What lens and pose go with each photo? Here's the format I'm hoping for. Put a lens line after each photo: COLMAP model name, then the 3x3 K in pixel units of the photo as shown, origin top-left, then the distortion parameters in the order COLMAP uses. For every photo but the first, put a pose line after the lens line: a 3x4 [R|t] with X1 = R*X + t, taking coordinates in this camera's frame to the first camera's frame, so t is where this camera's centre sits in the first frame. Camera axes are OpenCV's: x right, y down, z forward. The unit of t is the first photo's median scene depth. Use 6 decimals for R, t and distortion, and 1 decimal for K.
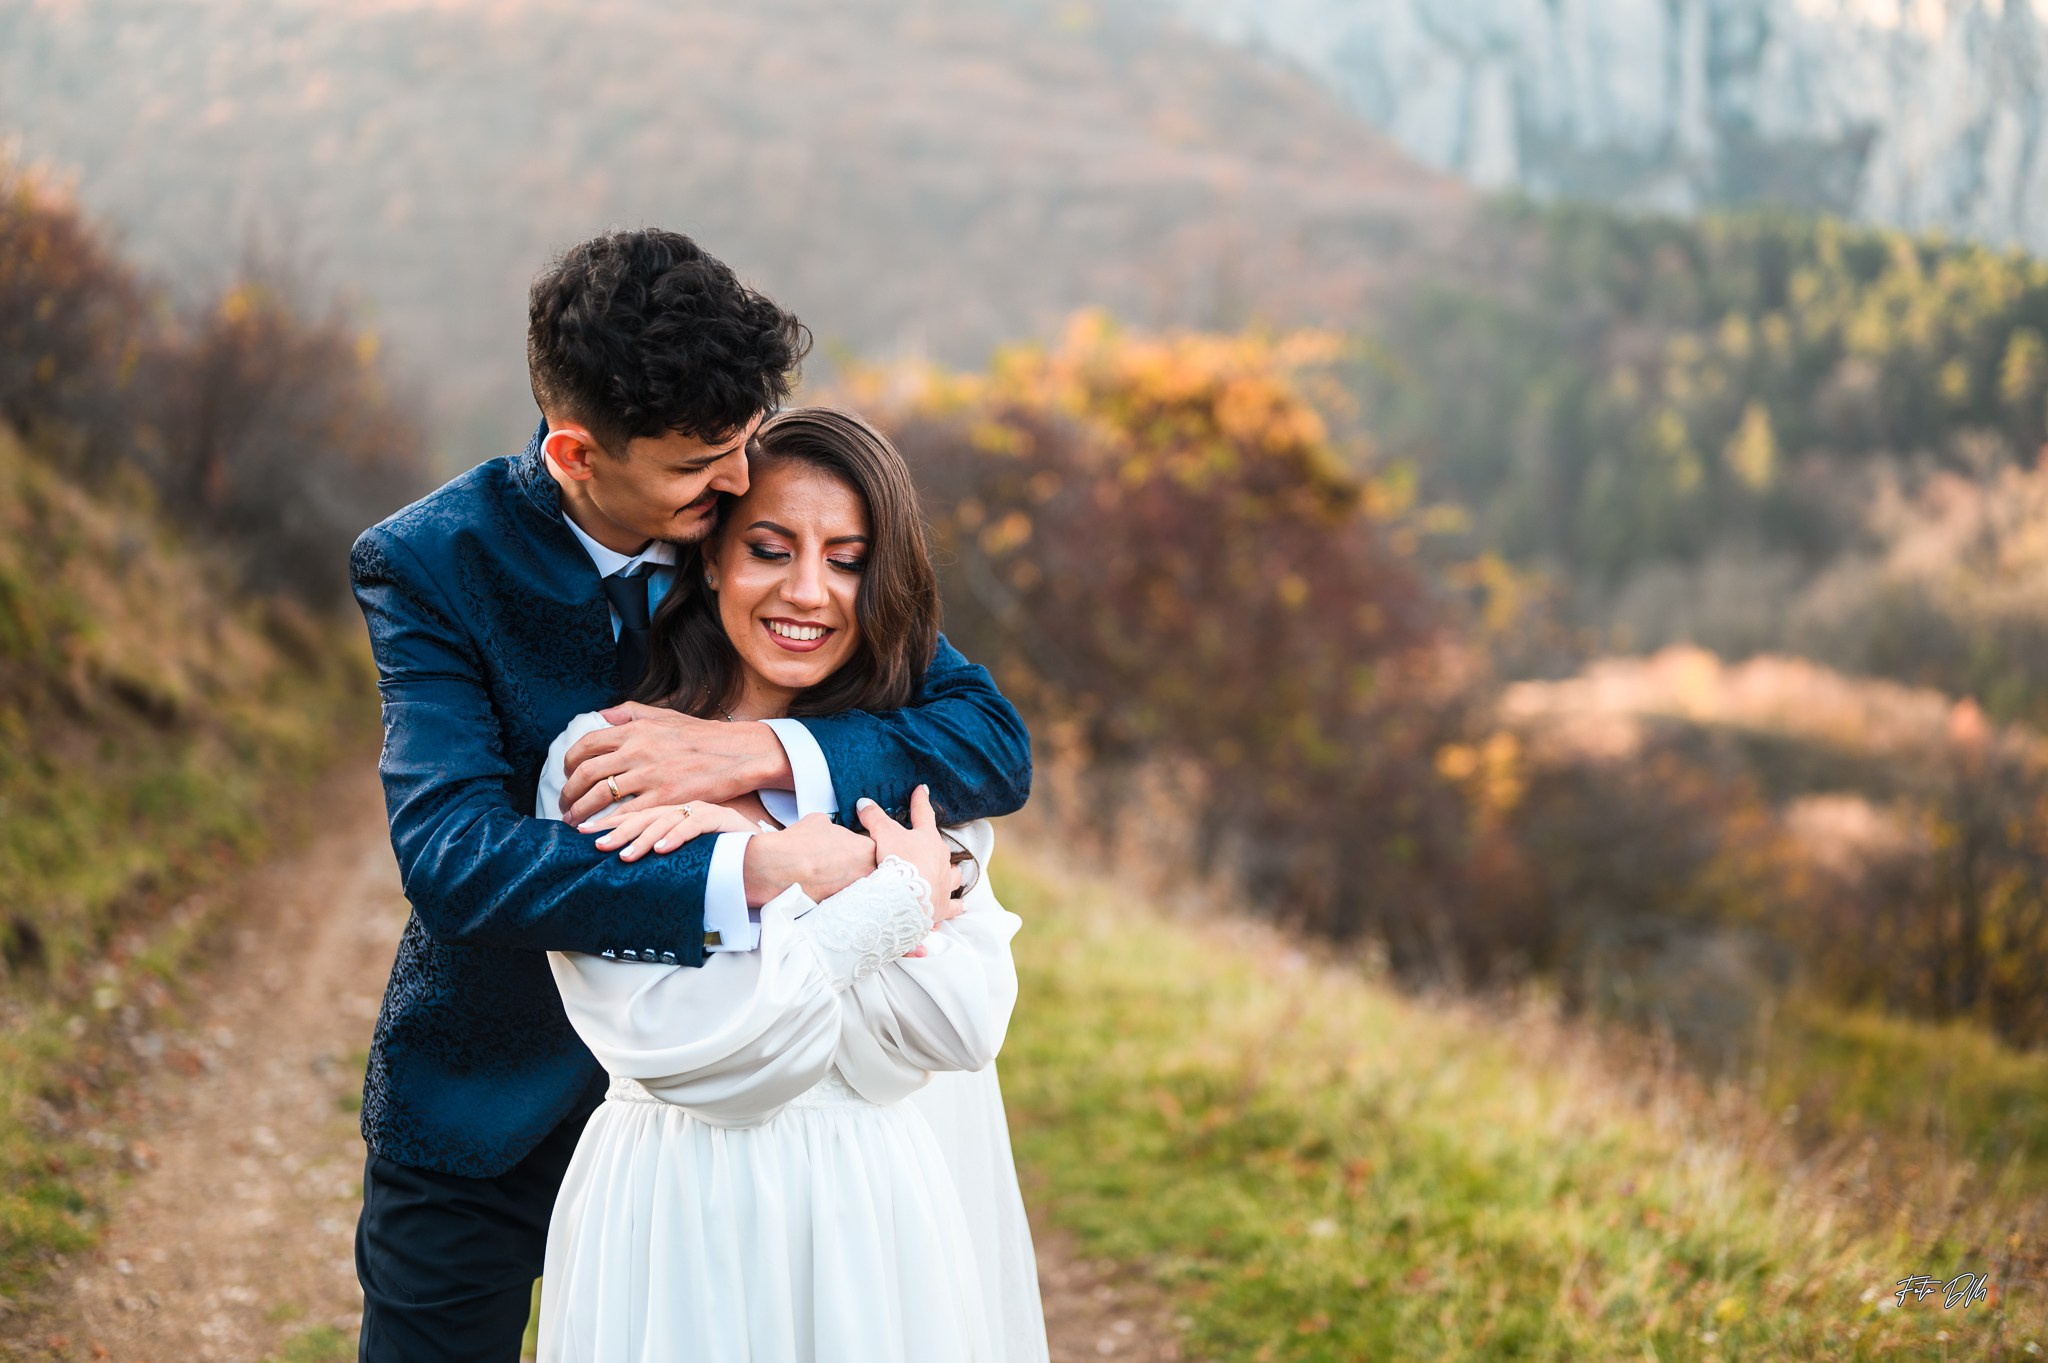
lens RADIAL K [[2982.3, 0, 1024.0], [0, 2982.3, 681.5], [0, 0, 1]] dist [-0.019766, -0.036354]
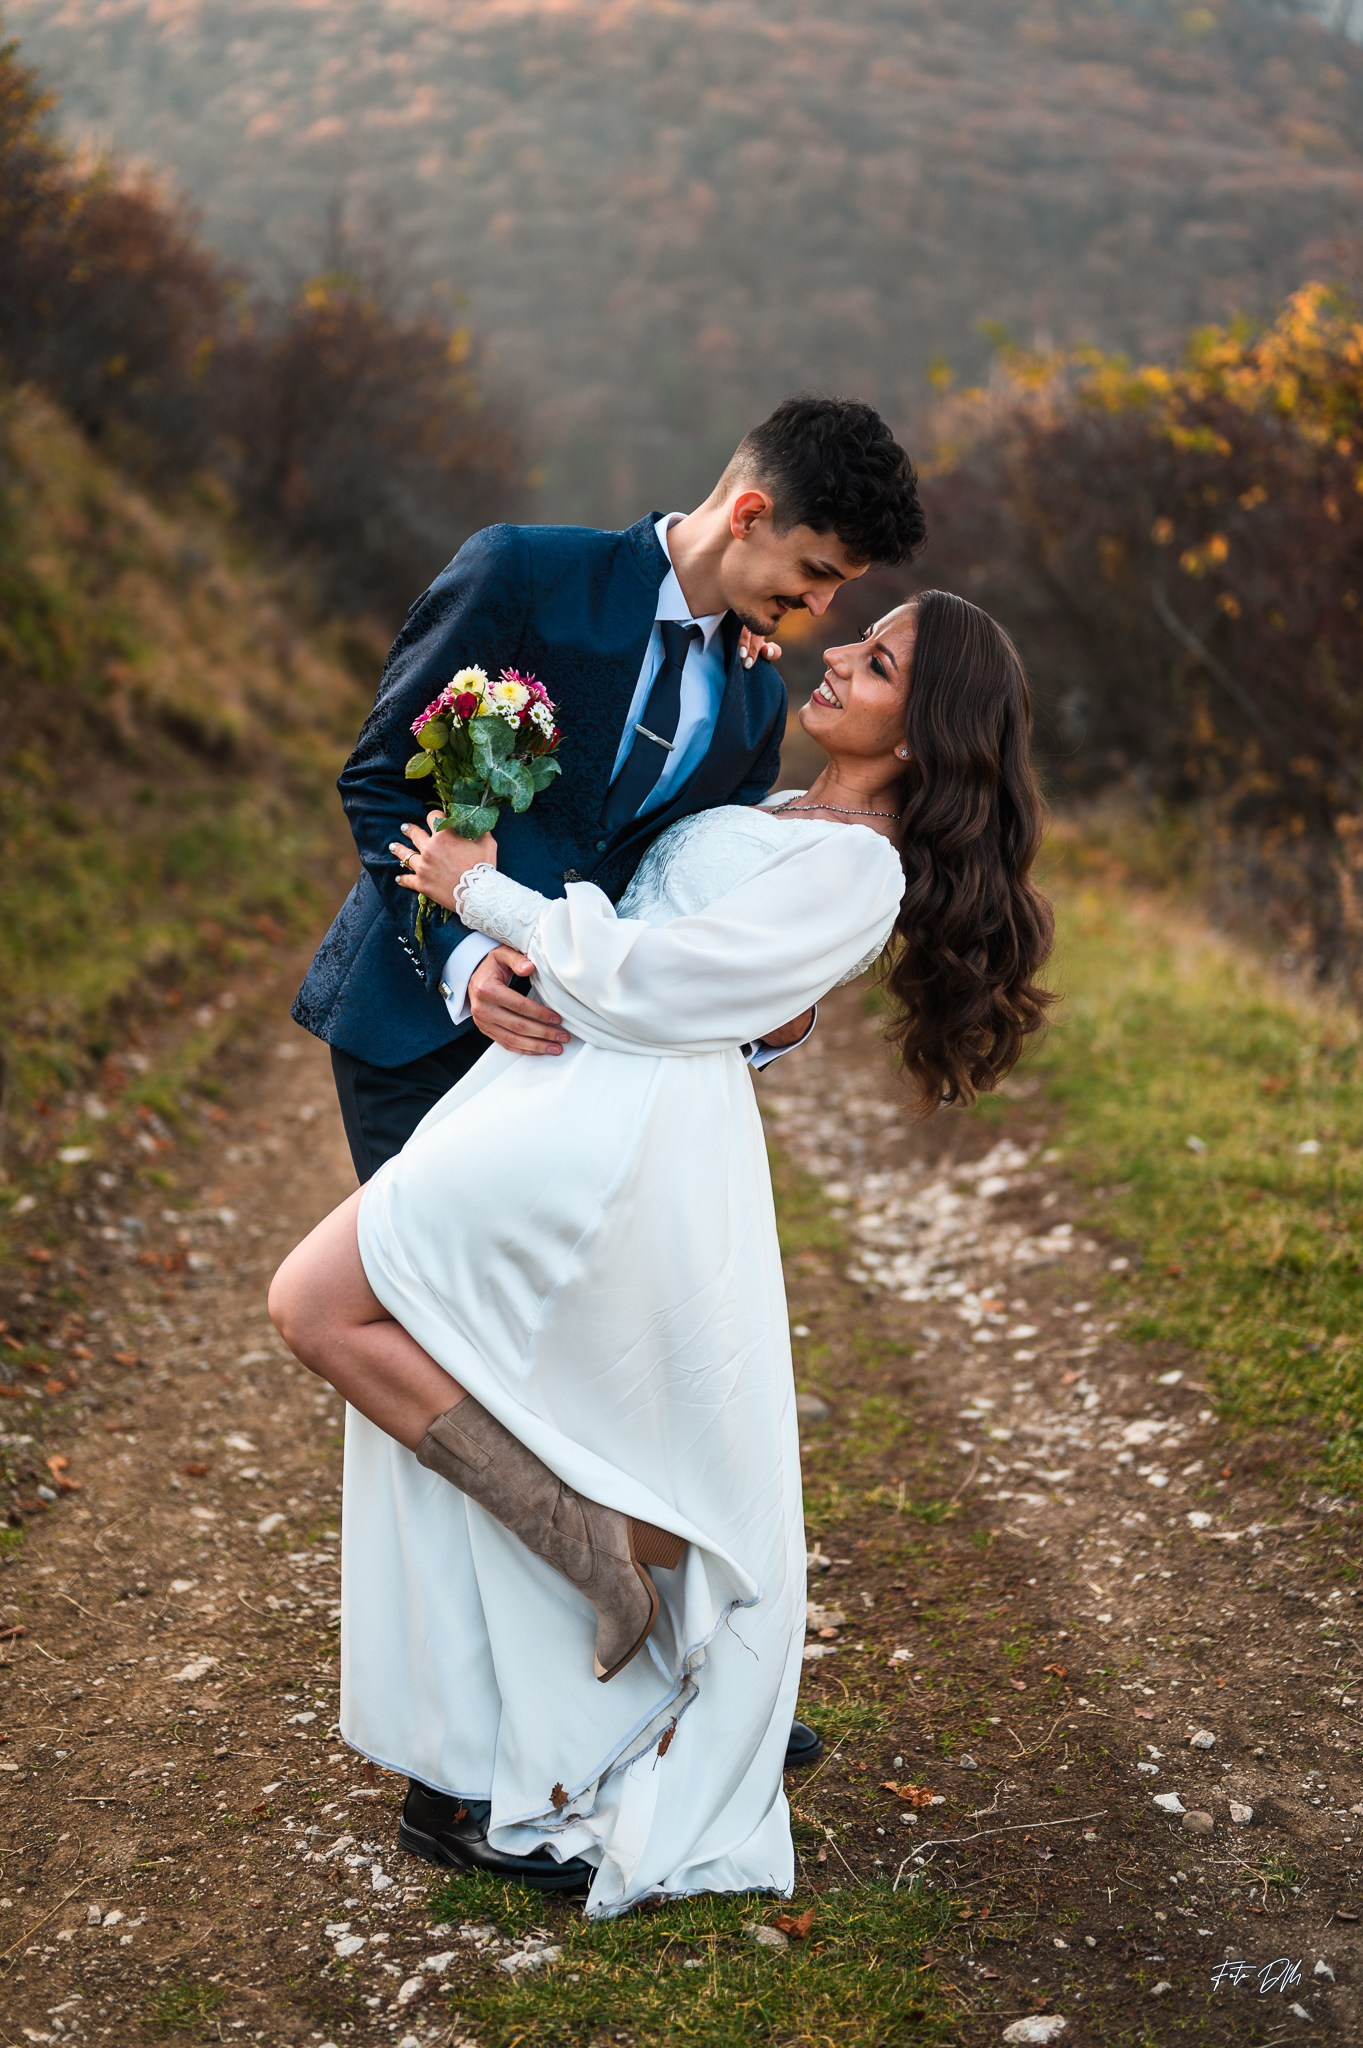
lens RADIAL K [[2982.3, 0, 681.5], [0, 2982.3, 1024.0], [0, 0, 1]] dist [-0.019766, -0.036354]
pose [[0.989239, 0.032448, -0.142662, -0.018923], [-0.017418, 0.994281, 0.105364, -0.002773], [0.145265, -0.101745, 0.984147, 0.104672]]
